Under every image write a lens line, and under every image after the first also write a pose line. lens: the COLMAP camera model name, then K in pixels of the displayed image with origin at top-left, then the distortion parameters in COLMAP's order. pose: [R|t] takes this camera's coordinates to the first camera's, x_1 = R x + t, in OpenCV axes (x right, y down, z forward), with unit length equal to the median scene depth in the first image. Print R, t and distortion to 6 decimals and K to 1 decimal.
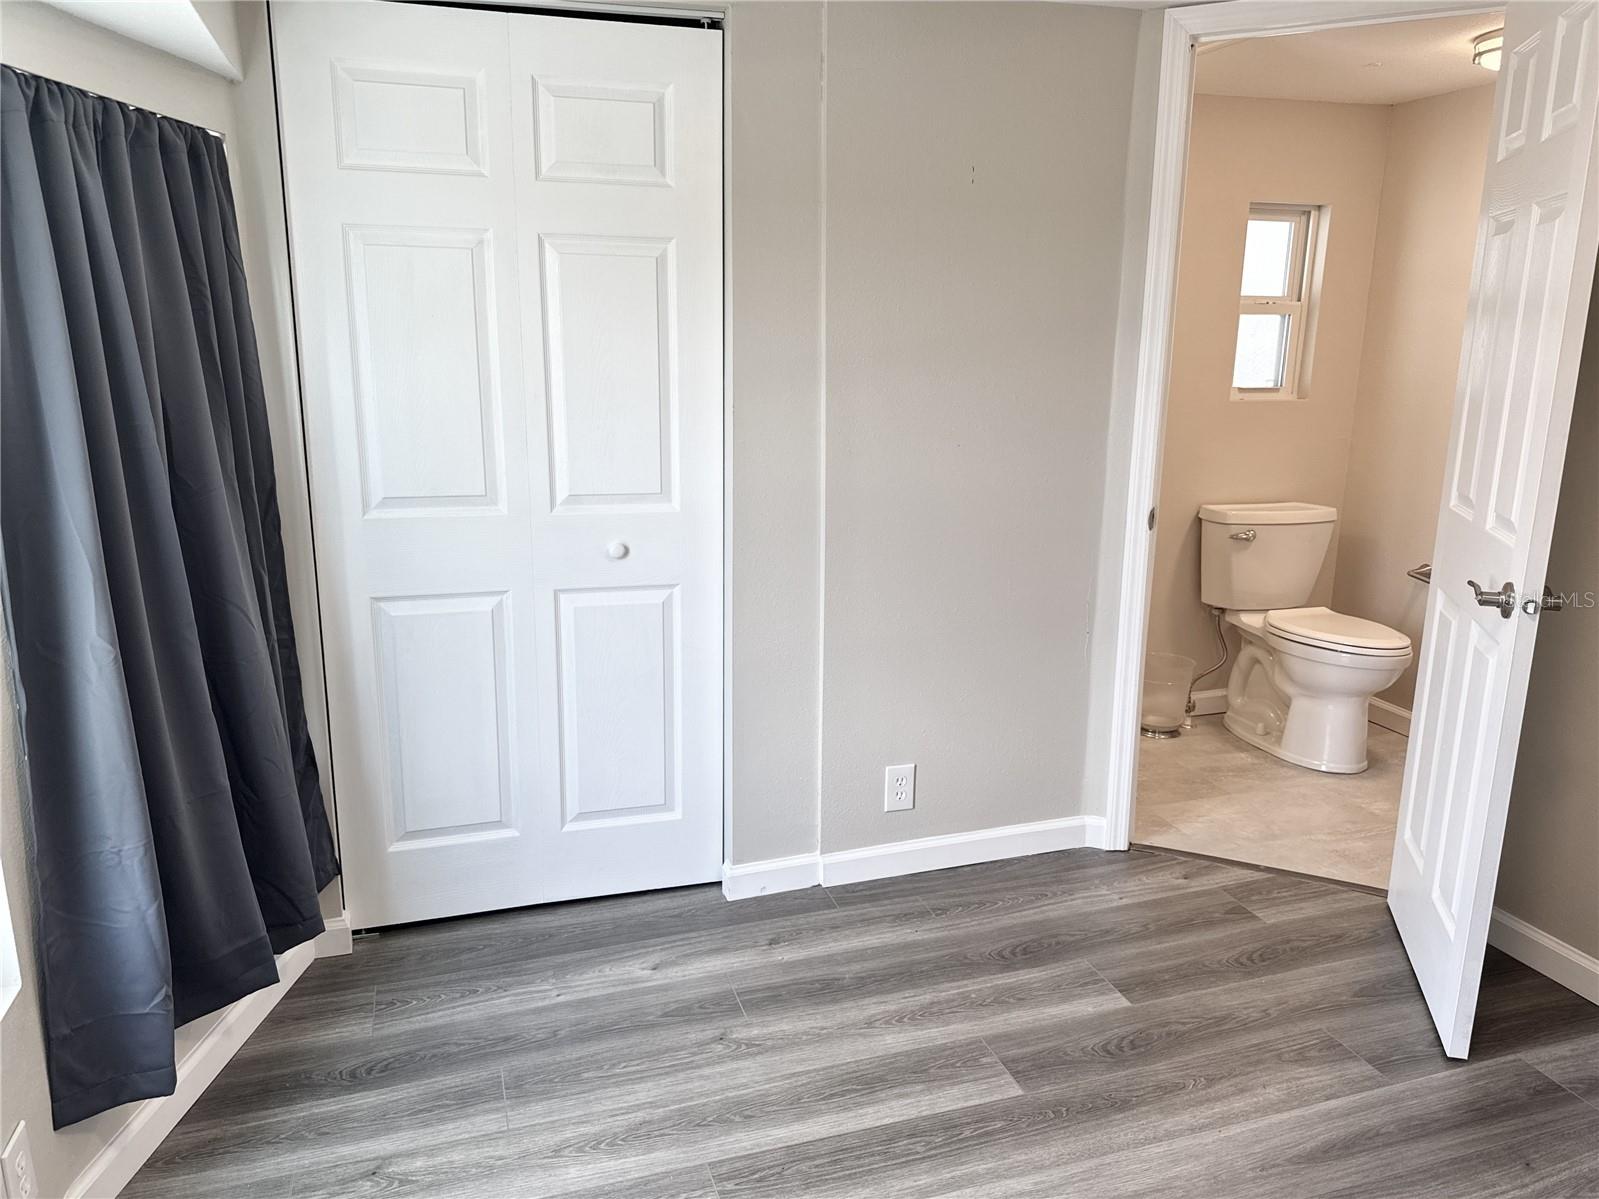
lens RADIAL K [[1163.3, 0, 799.5], [0, 1163.3, 599.5], [0, 0, 1]] dist [0.082258, -0.113562]
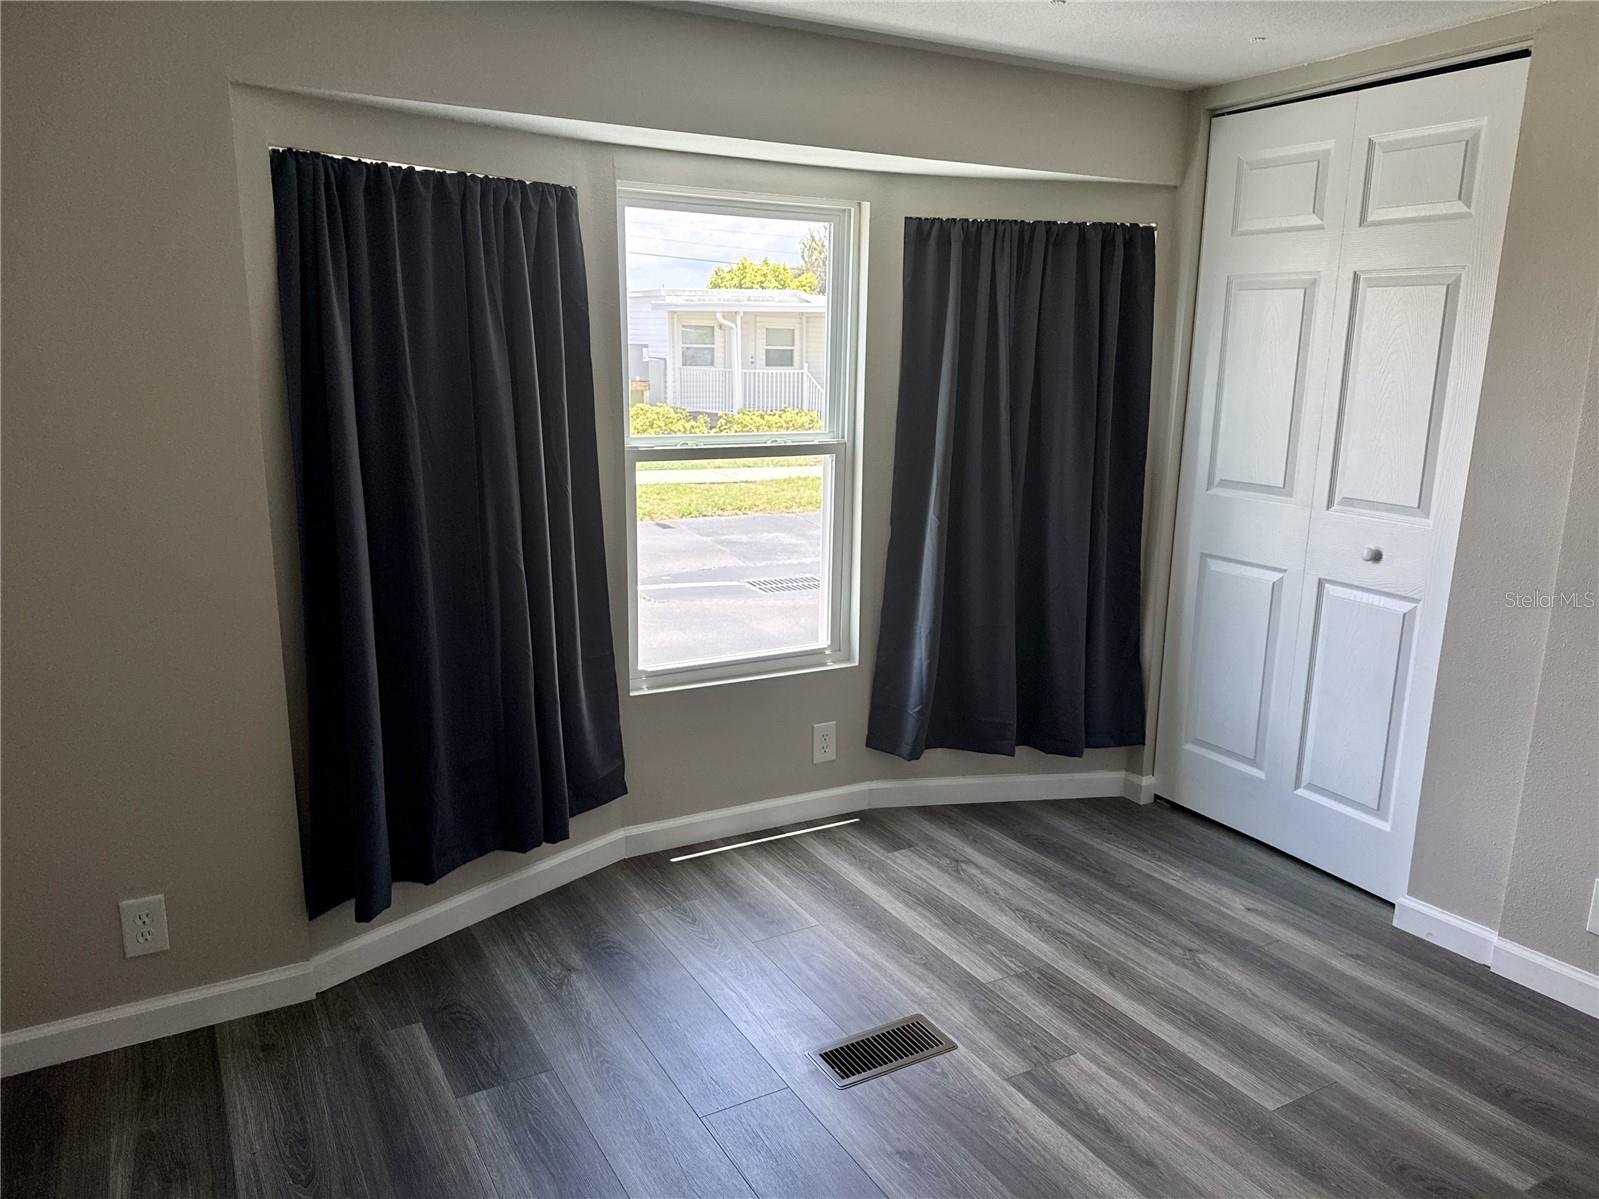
lens RADIAL K [[1163.3, 0, 799.5], [0, 1163.3, 599.5], [0, 0, 1]] dist [0.082258, -0.113562]
pose [[0.210149, 0.203266, -0.956306, 0.843855], [-0.241366, 0.958657, 0.150726, -0.042108], [0.947407, 0.199145, 0.250522, 0.248424]]
